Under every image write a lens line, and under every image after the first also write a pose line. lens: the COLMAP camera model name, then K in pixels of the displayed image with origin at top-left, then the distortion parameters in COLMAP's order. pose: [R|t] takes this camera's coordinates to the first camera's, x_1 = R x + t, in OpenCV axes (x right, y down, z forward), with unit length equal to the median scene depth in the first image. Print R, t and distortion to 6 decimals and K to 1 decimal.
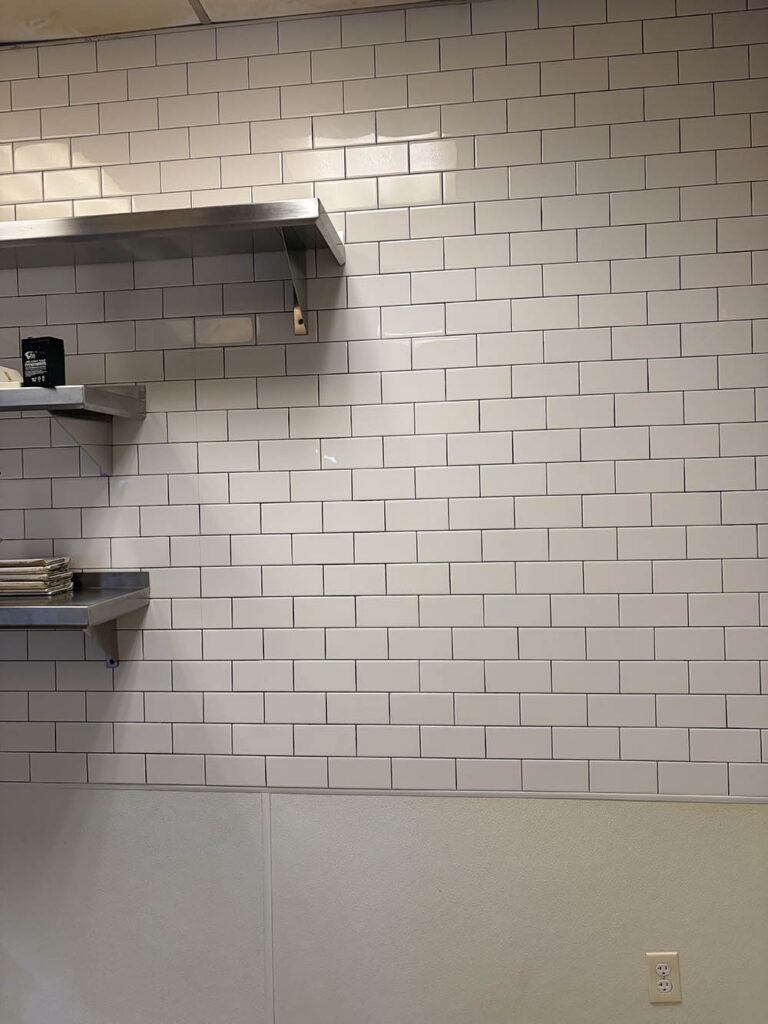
lens RADIAL K [[767.2, 0, 378.5], [0, 767.2, 509.4], [0, 0, 1]] dist [0.060305, -0.074358]
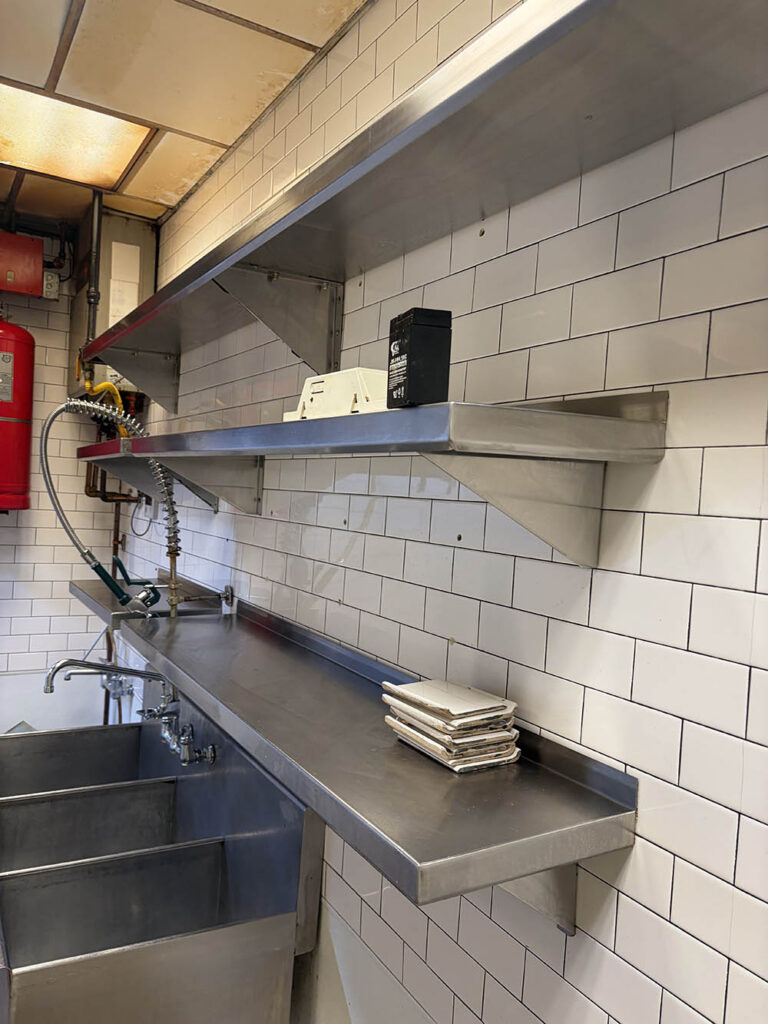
lens RADIAL K [[767.2, 0, 378.5], [0, 767.2, 509.4], [0, 0, 1]] dist [0.060305, -0.074358]
pose [[0.598483, 0.079933, -0.797138, -0.024641], [-0.079620, 0.996018, 0.040098, -0.095591], [0.797170, 0.039470, 0.602464, 0.592306]]
